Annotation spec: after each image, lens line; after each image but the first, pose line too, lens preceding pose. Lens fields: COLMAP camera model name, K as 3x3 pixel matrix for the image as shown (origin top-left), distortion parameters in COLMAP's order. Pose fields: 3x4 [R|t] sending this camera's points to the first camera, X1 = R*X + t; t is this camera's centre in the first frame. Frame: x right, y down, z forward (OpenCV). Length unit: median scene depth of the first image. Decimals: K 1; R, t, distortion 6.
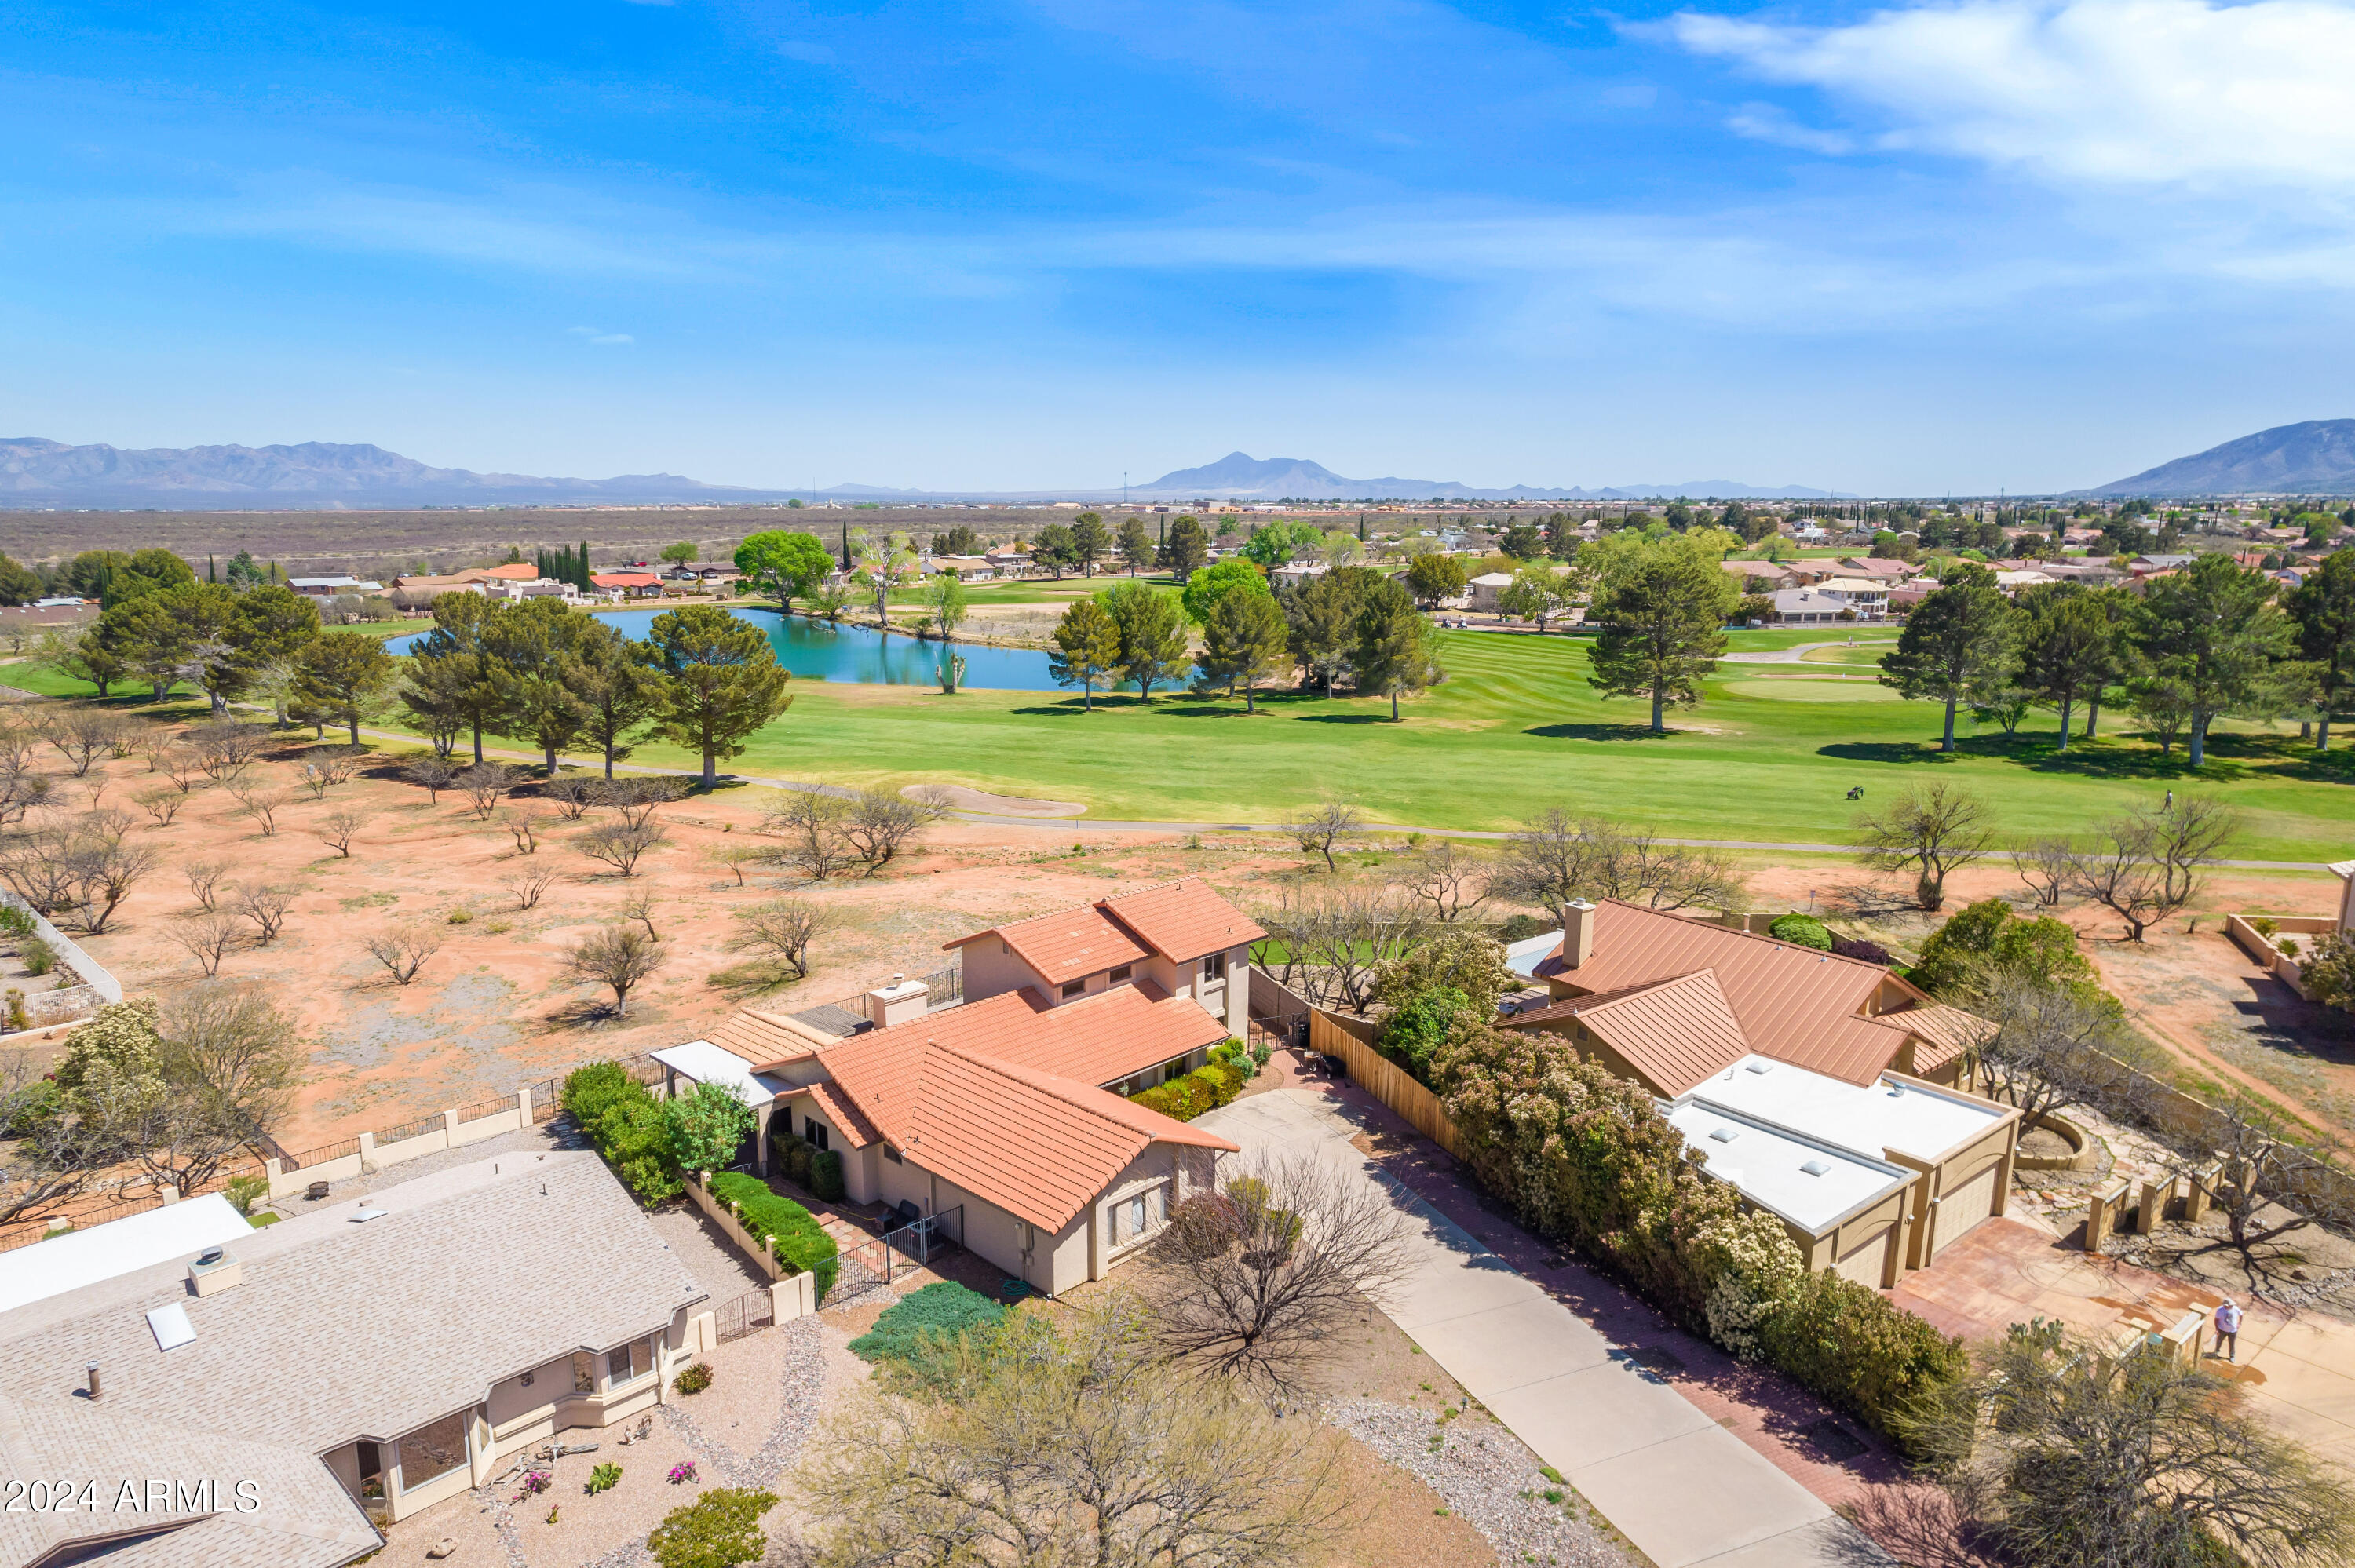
lens RADIAL K [[1507.2, 0, 1180.0], [0, 1507.2, 787.3], [0, 0, 1]] dist [-0.072335, 0.064164]
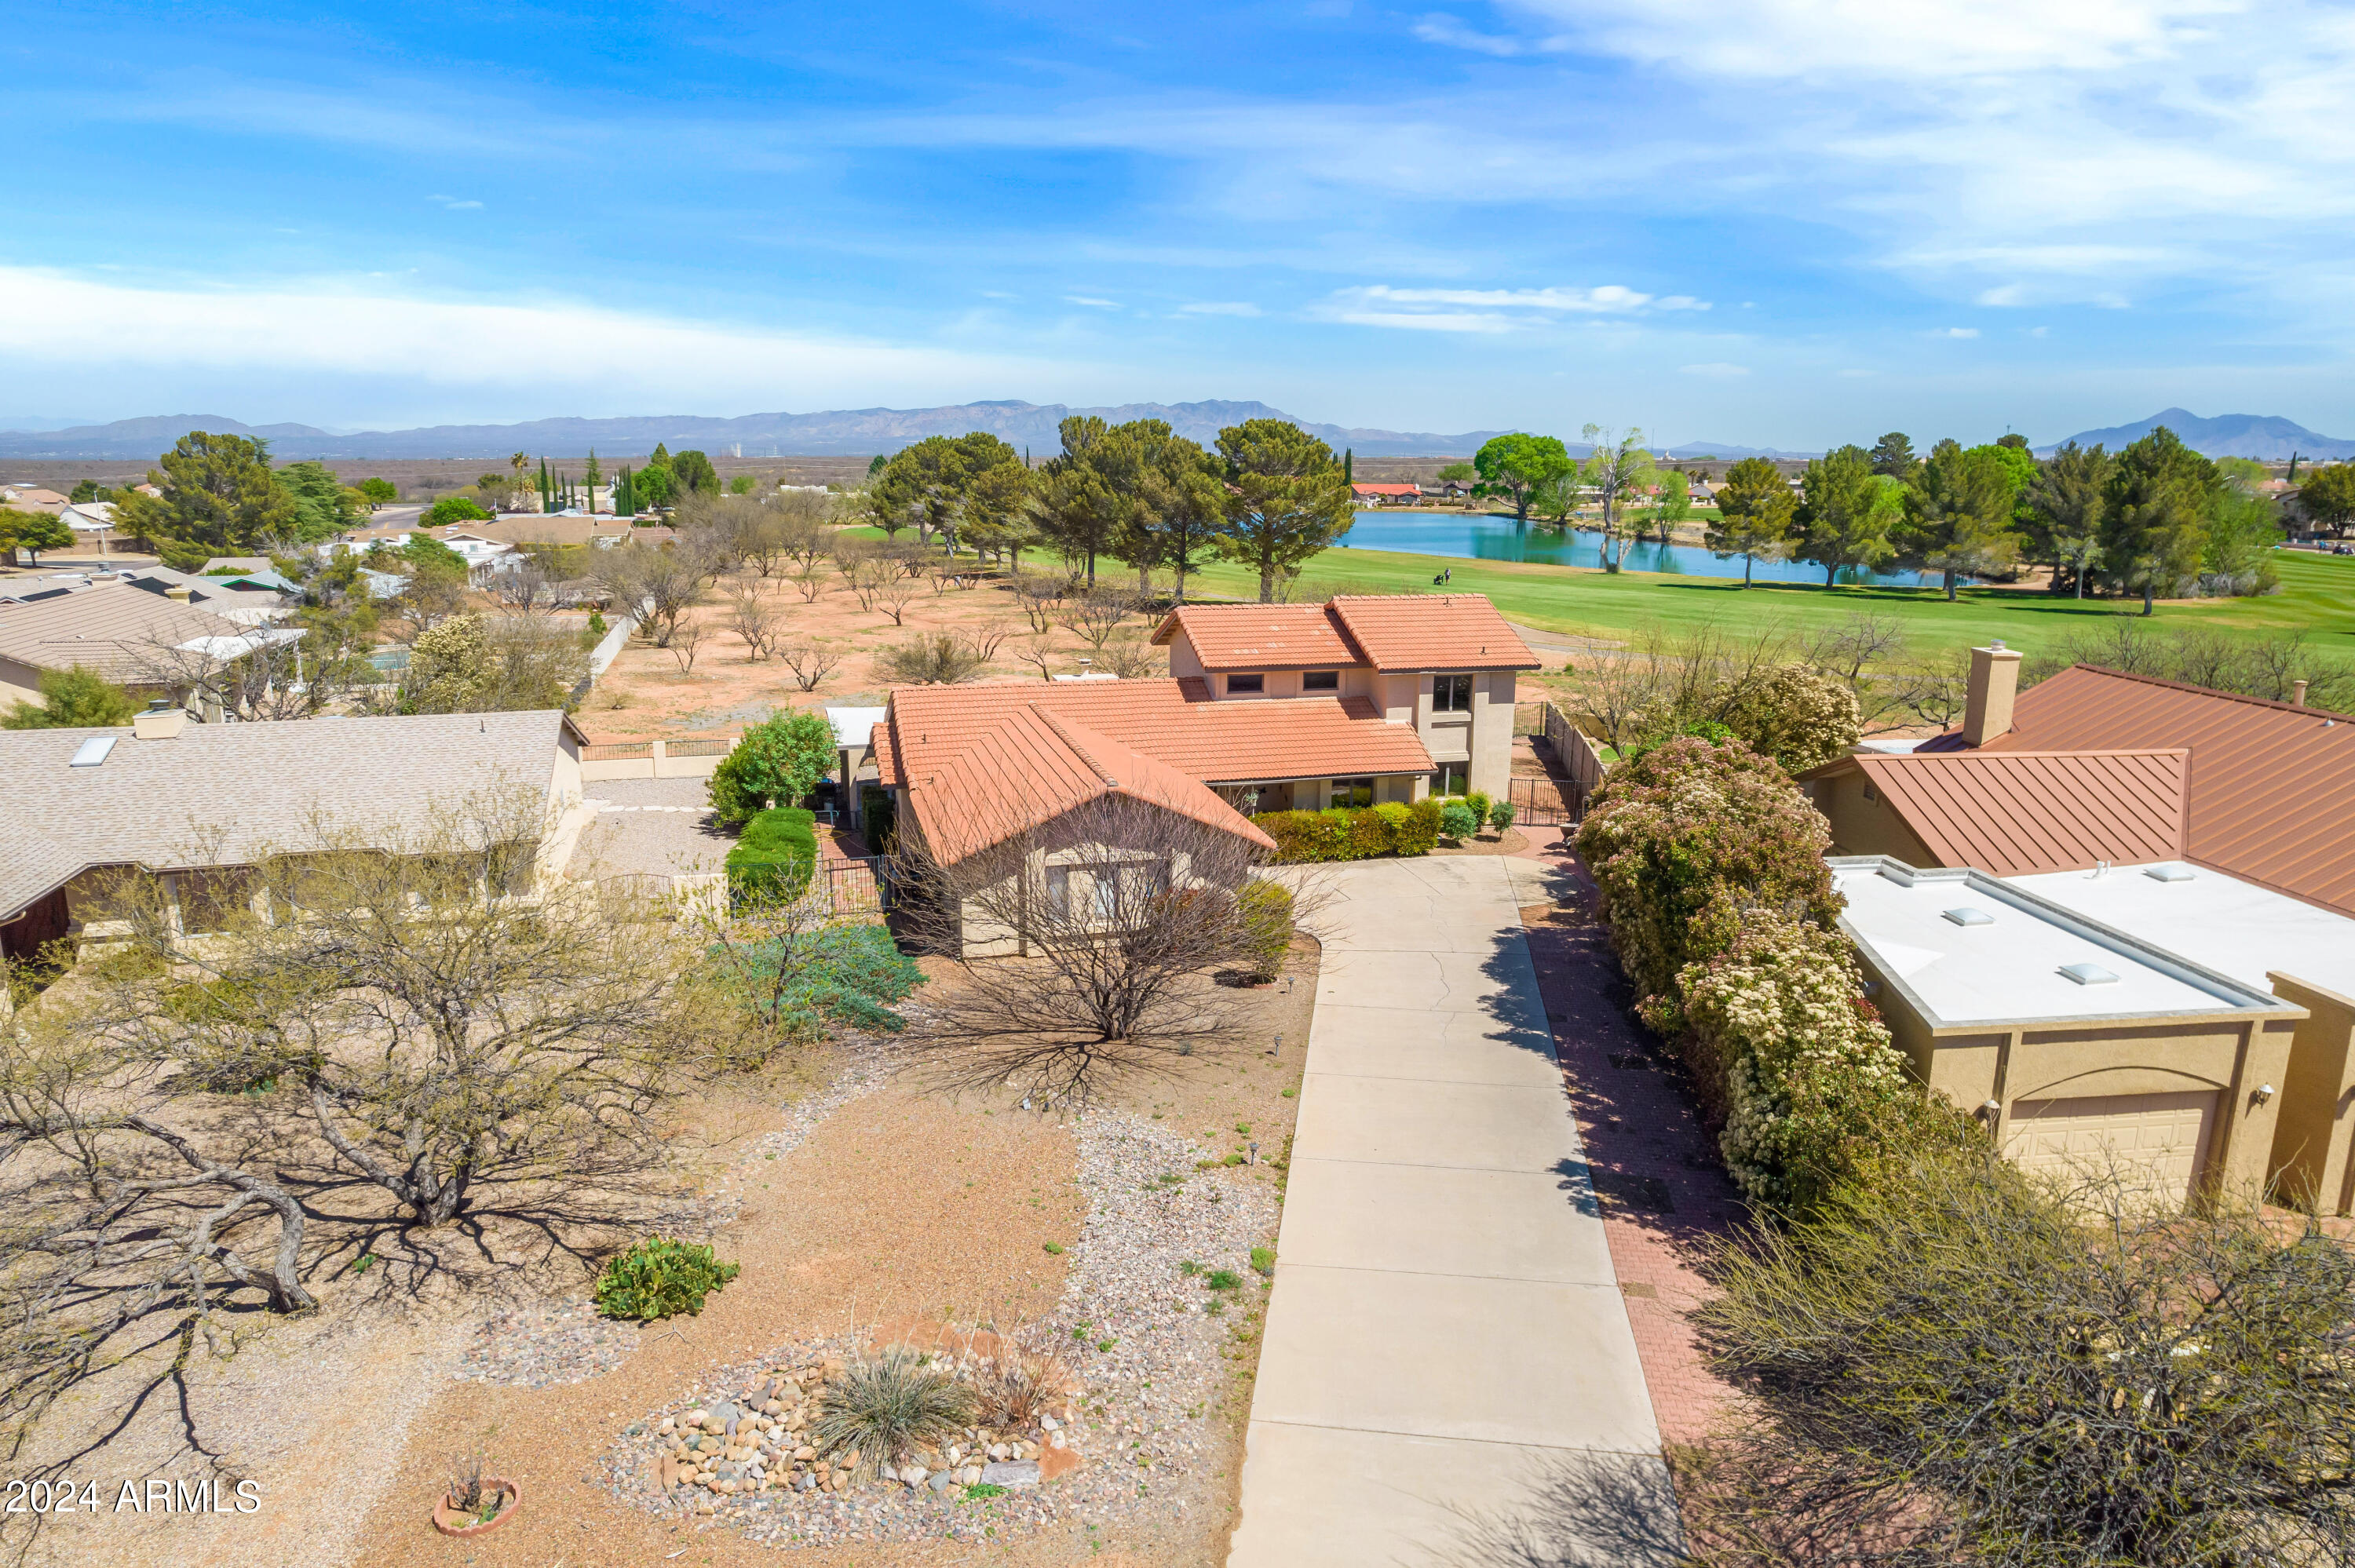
lens RADIAL K [[1507.2, 0, 1180.0], [0, 1507.2, 787.3], [0, 0, 1]] dist [-0.072335, 0.064164]
pose [[0.856549, 0.114365, -0.503233, 0.112193], [-0.100977, 0.993428, 0.053895, 0.052967], [0.506090, 0.004651, 0.862468, 0.099492]]
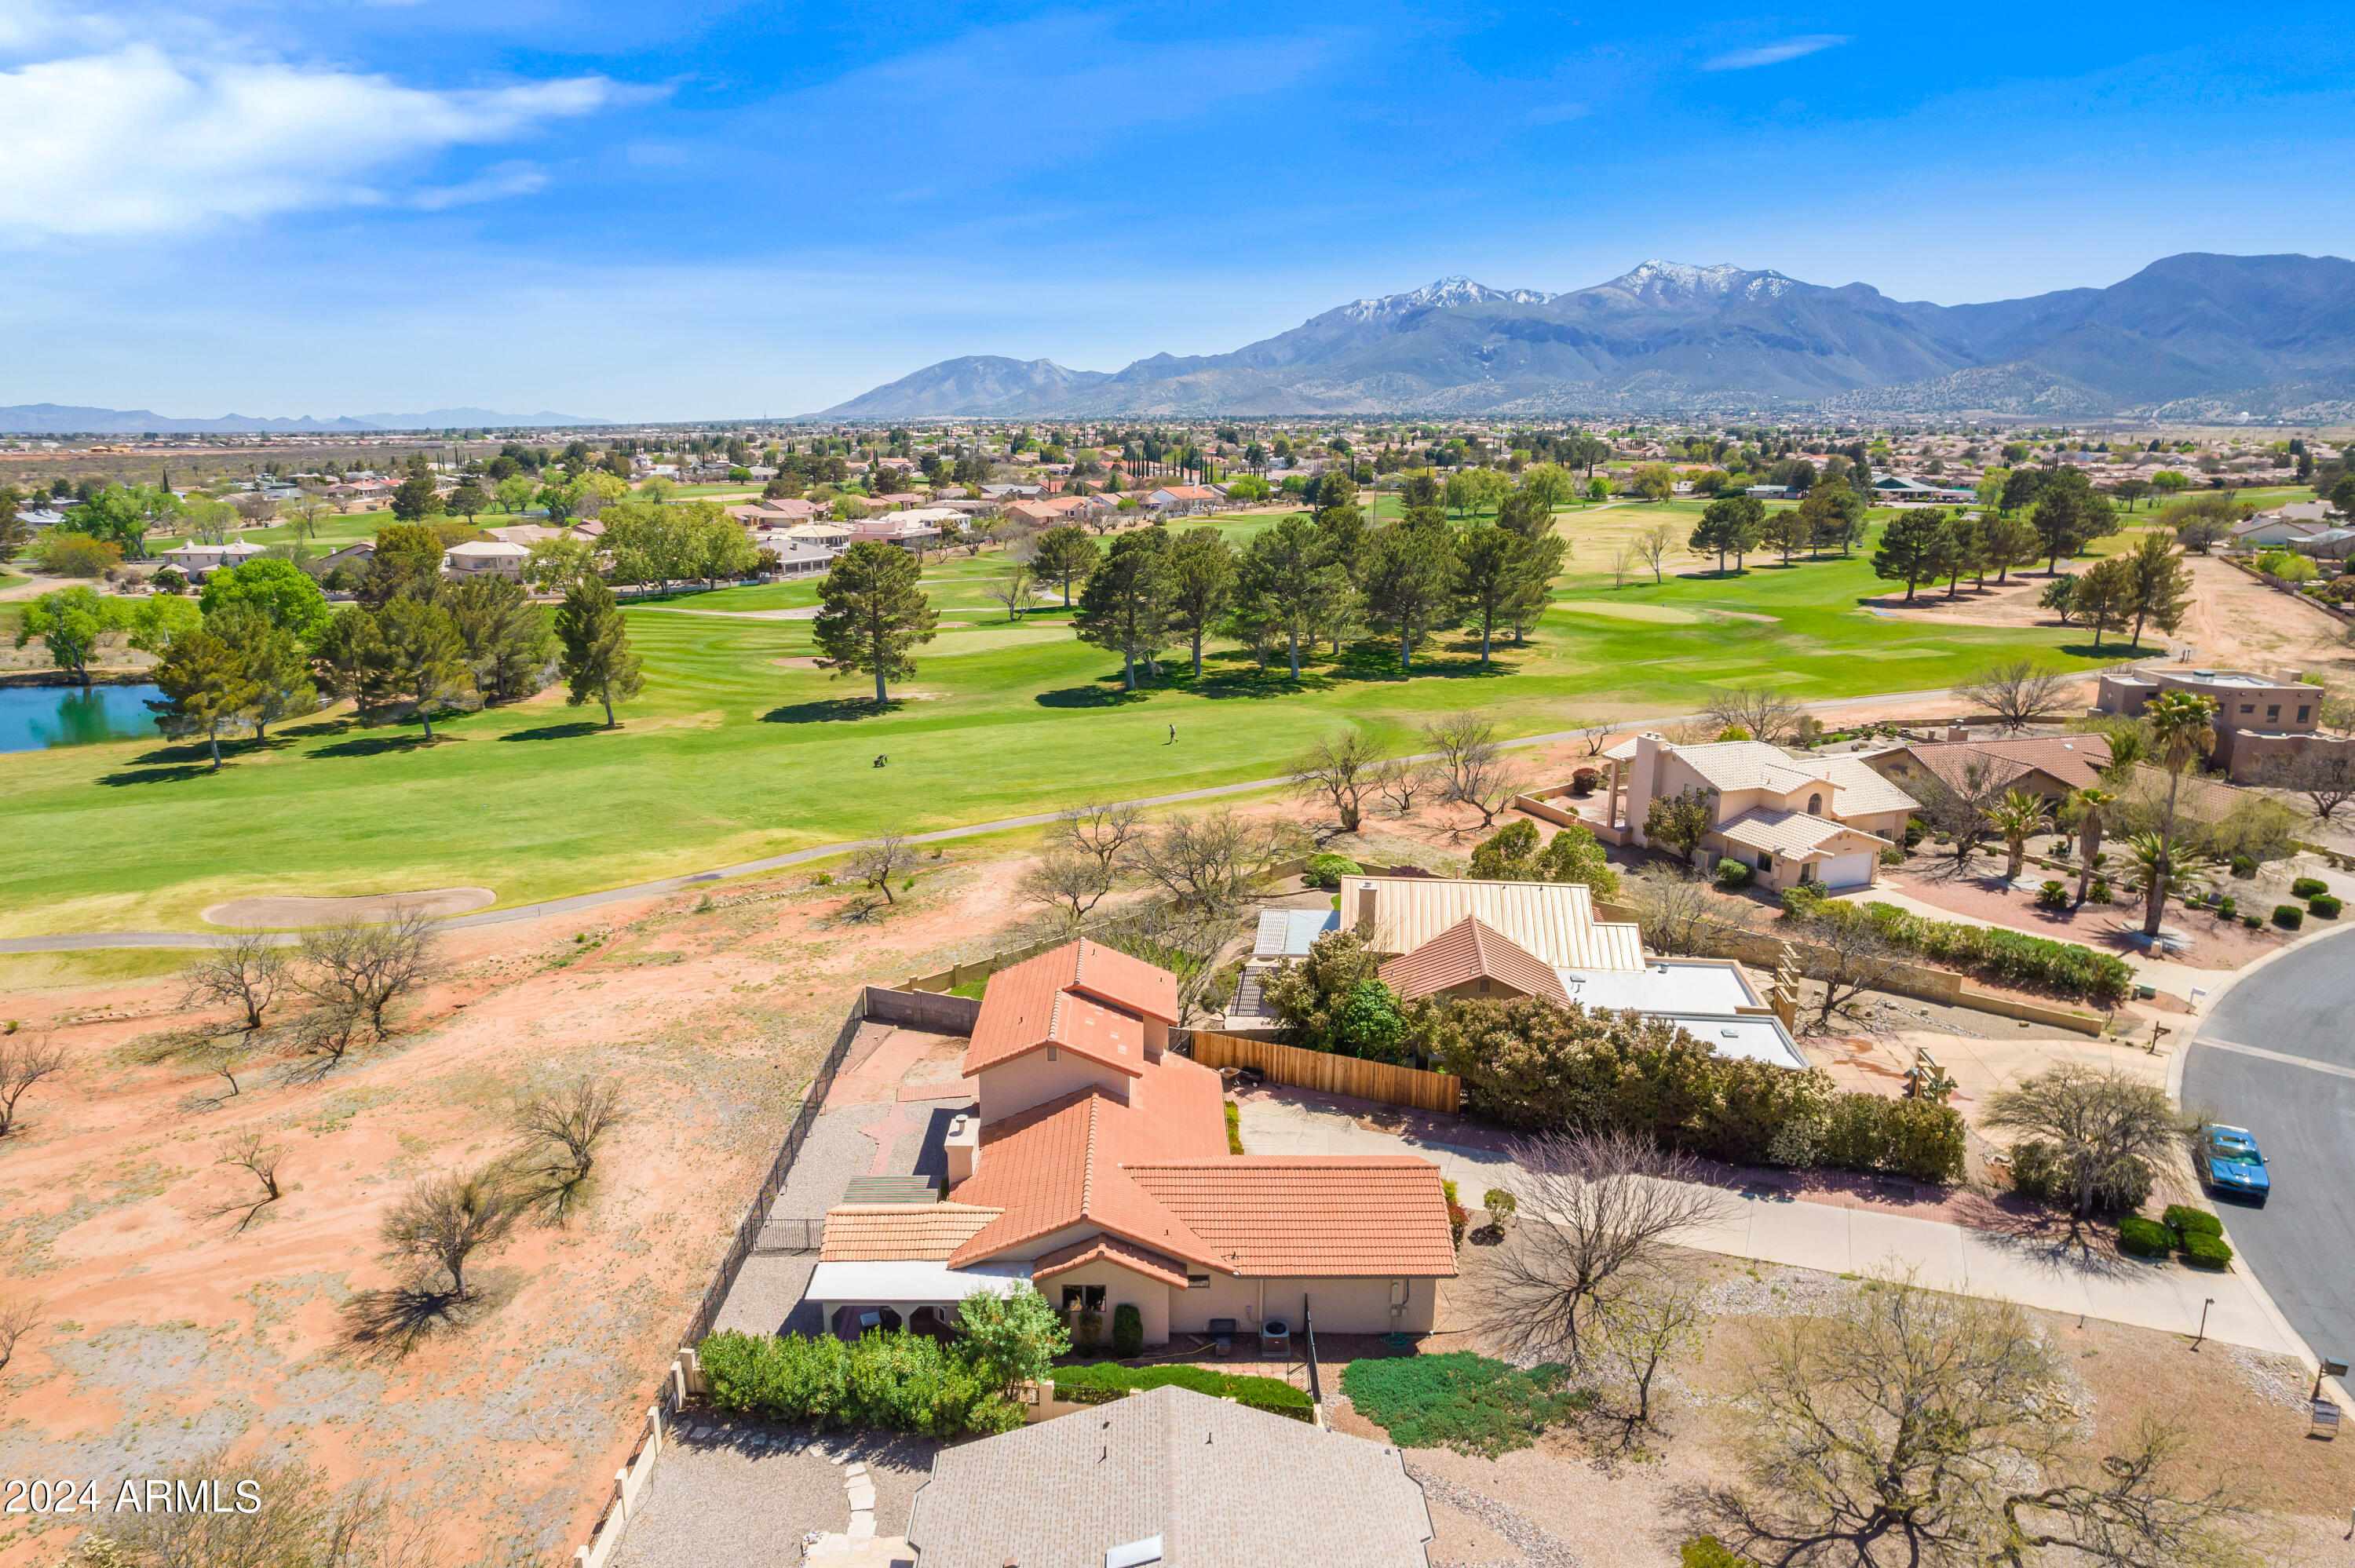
lens RADIAL K [[1507.2, 0, 1180.0], [0, 1507.2, 787.3], [0, 0, 1]] dist [-0.072335, 0.064164]
pose [[0.712738, -0.166443, 0.681396, -0.249176], [0.133727, 0.985864, 0.100938, -0.054281], [-0.688565, 0.019179, 0.724921, 0.086098]]
